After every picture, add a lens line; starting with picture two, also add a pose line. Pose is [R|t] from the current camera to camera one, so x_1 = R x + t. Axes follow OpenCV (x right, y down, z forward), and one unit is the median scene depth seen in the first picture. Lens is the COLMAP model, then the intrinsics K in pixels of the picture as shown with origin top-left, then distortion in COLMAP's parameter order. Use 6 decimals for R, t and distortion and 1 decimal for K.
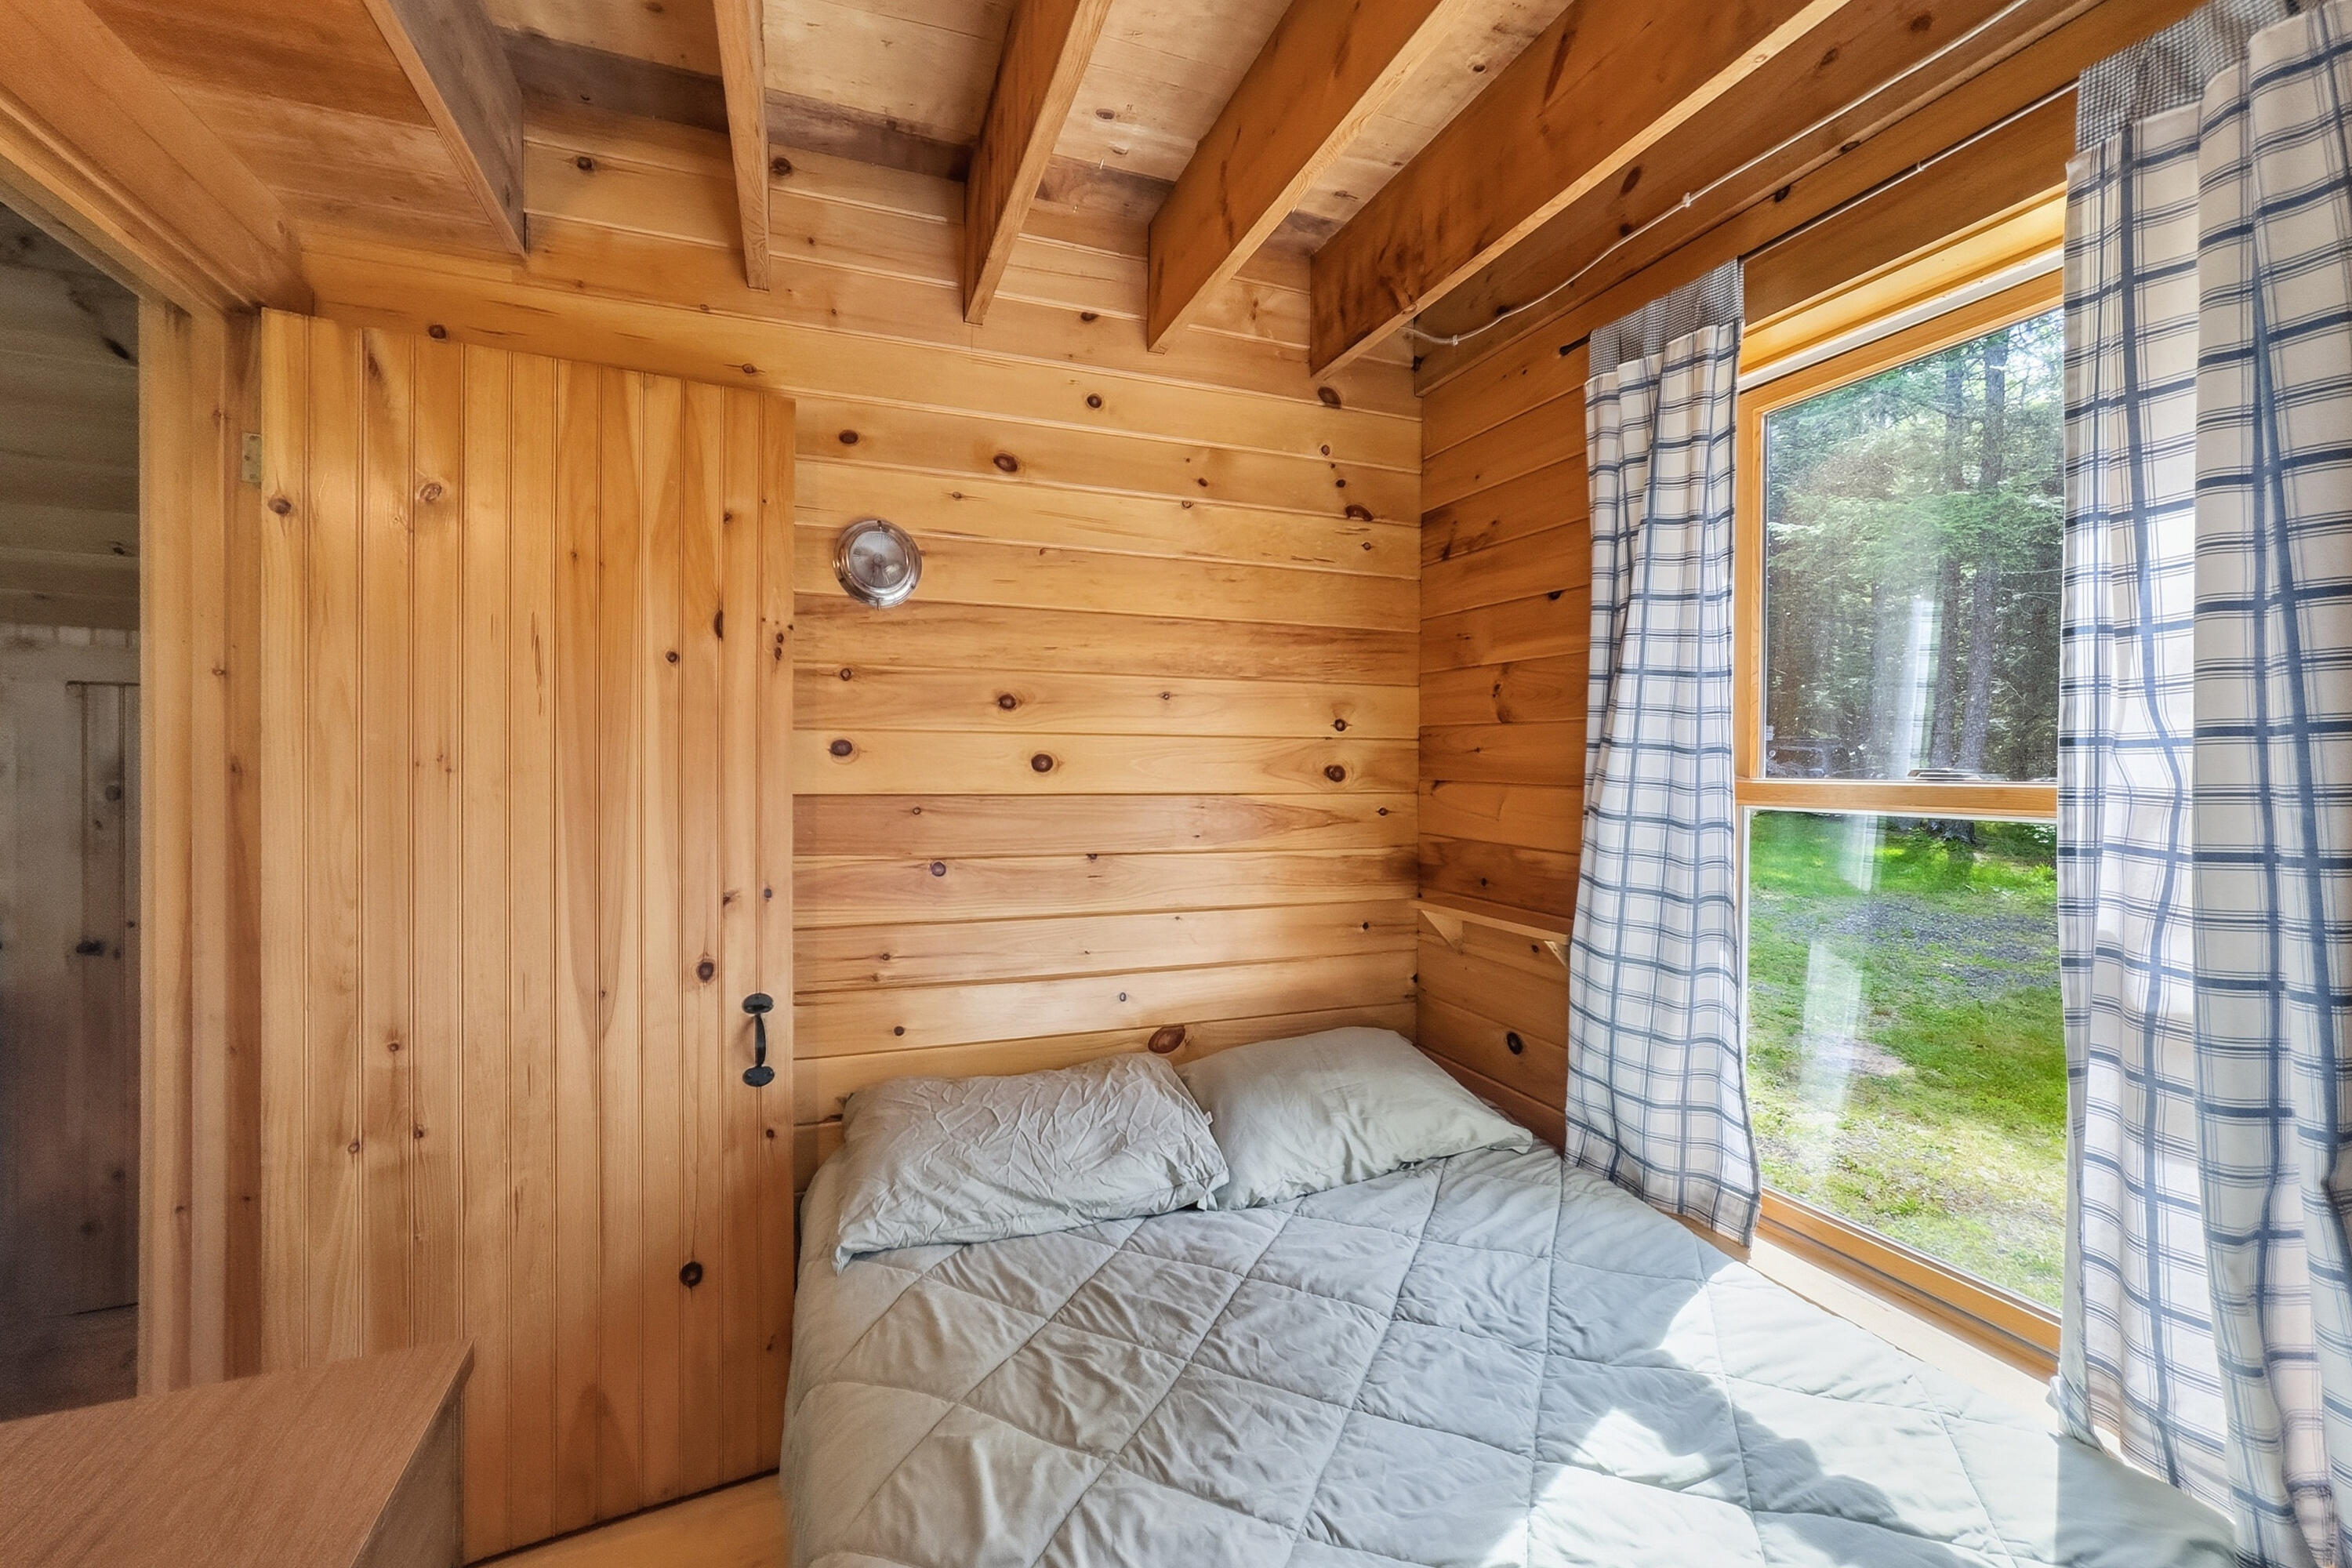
lens RADIAL K [[965.8, 0, 1176.0], [0, 965.8, 784.0], [0, 0, 1]] dist [-0.041726, 0.018727]
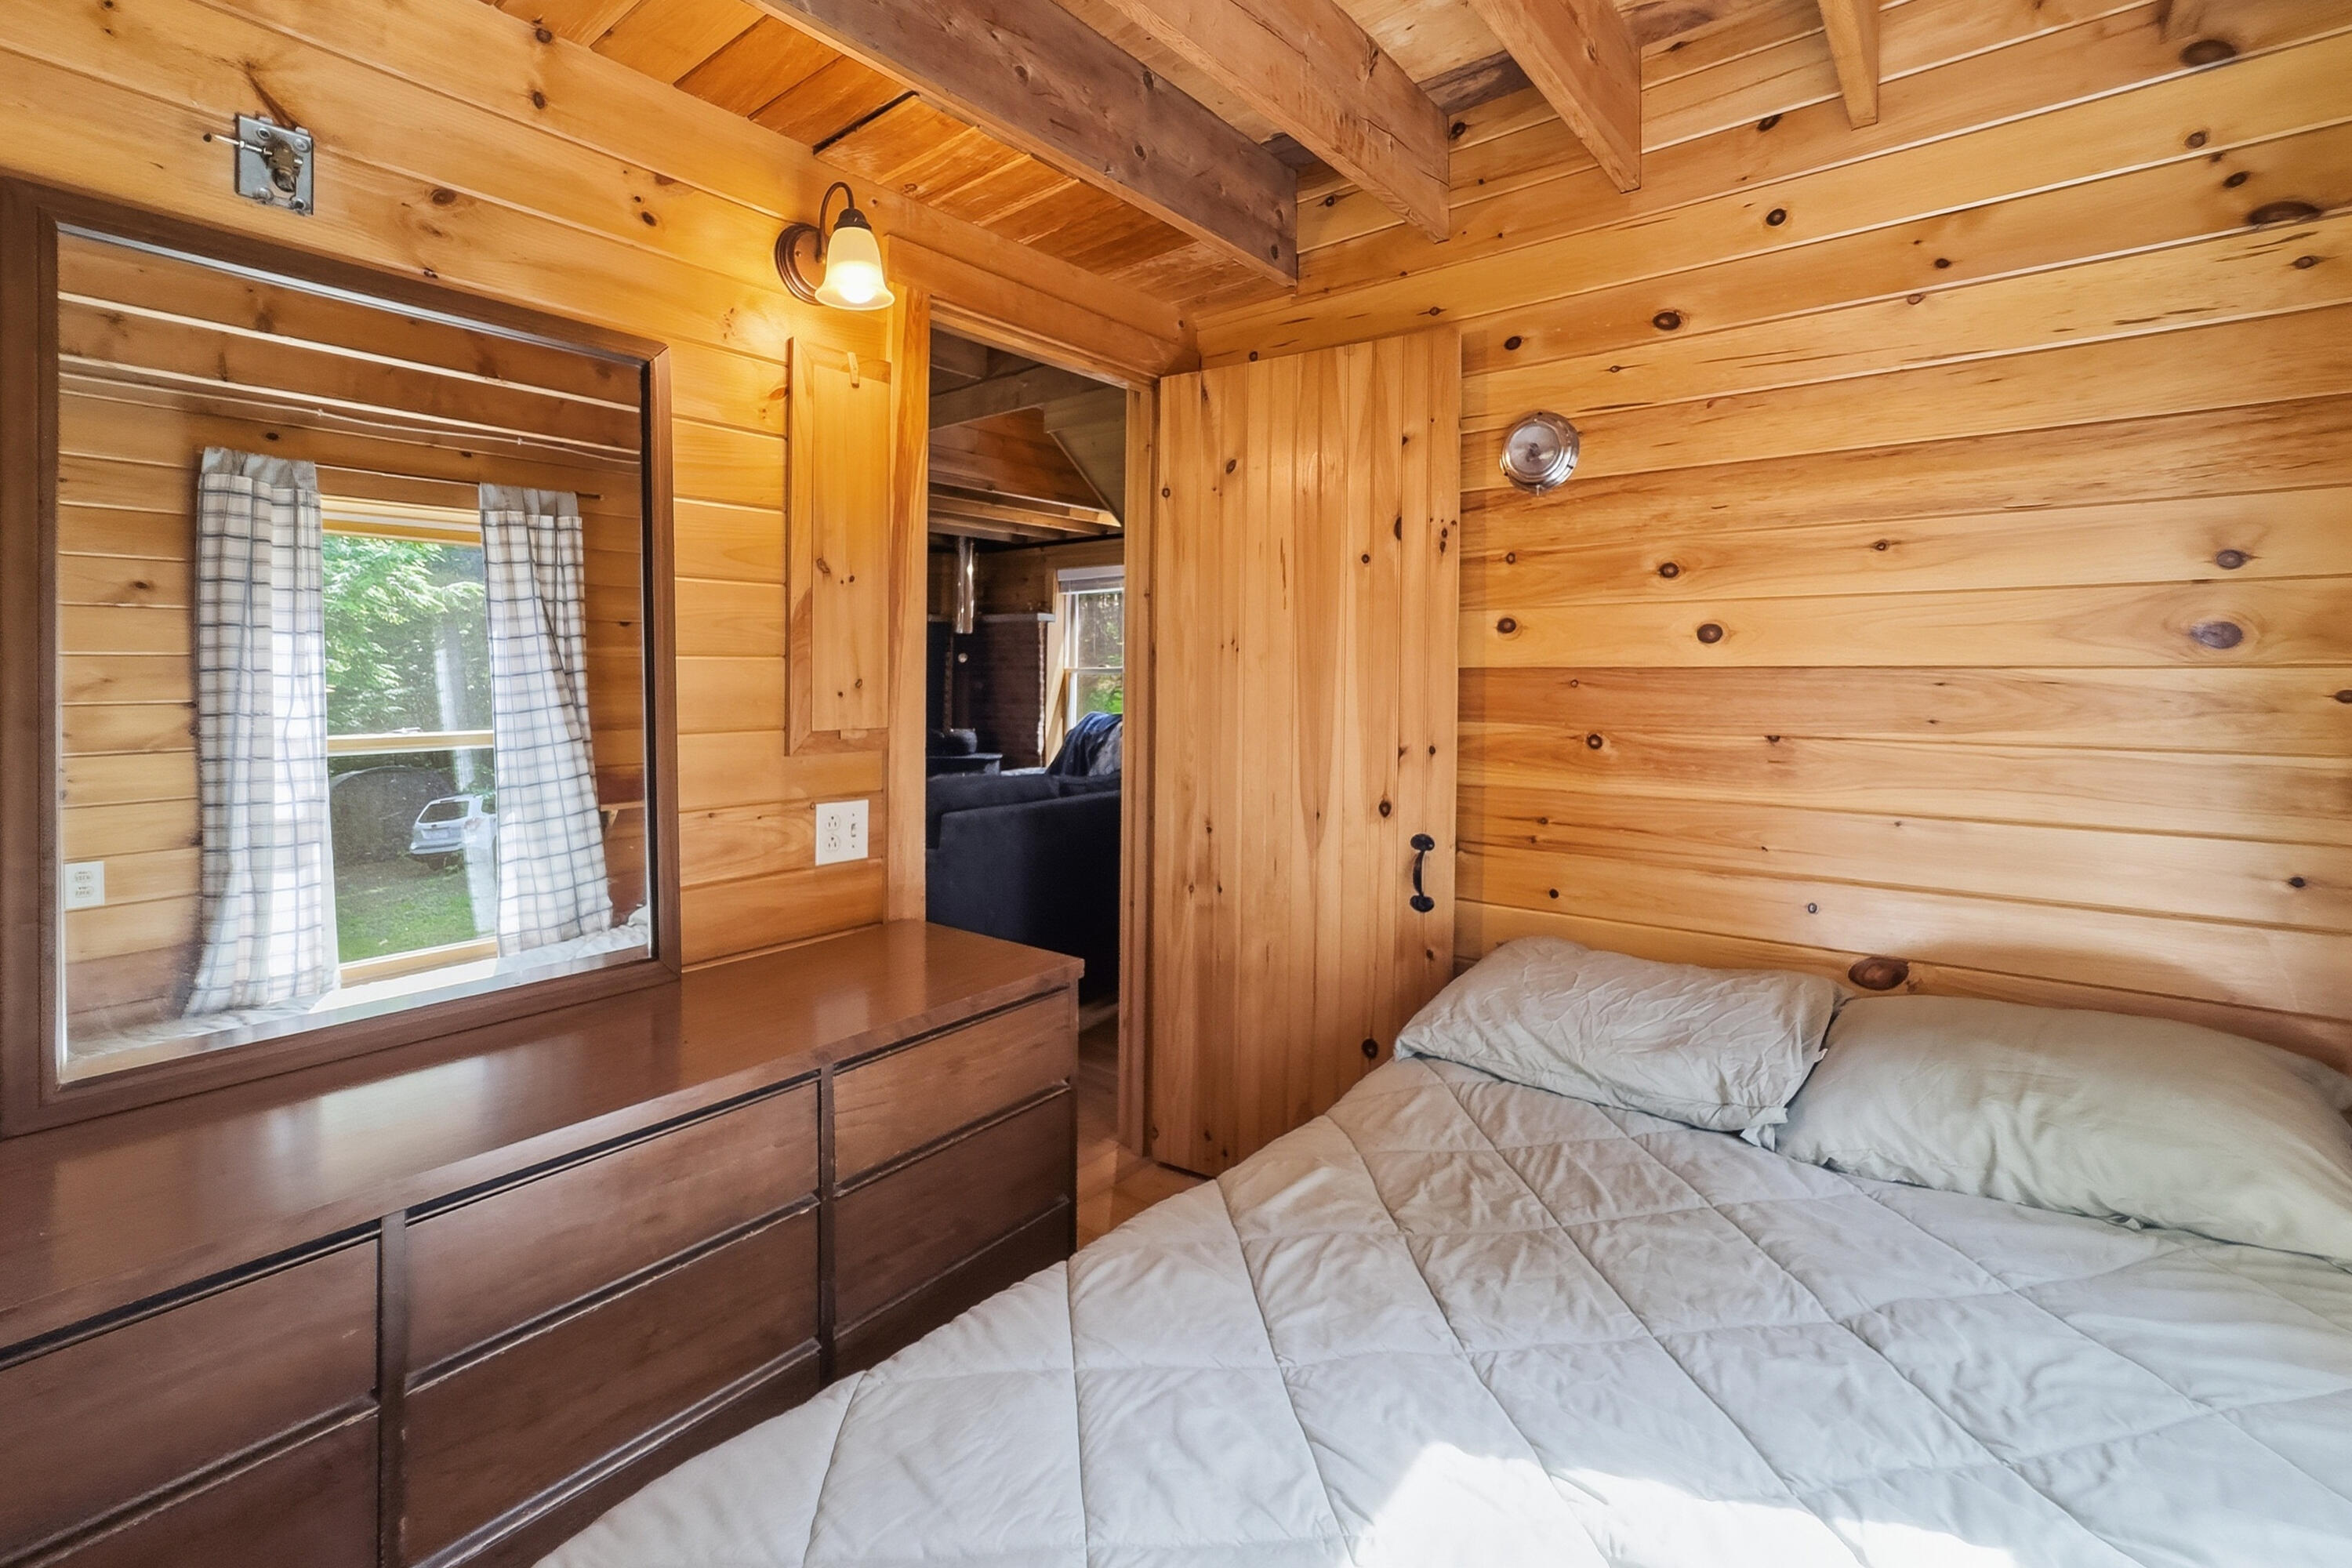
lens RADIAL K [[1017.8, 0, 1177.1], [0, 1017.8, 673.2], [0, 0, 1]] dist [-0.048521, 0.017586]
pose [[0.508495, -0.006417, -0.861041, 0.506285], [-0.010011, 0.999861, -0.013363, 0.040432], [0.861007, 0.015415, 0.508360, 0.095780]]
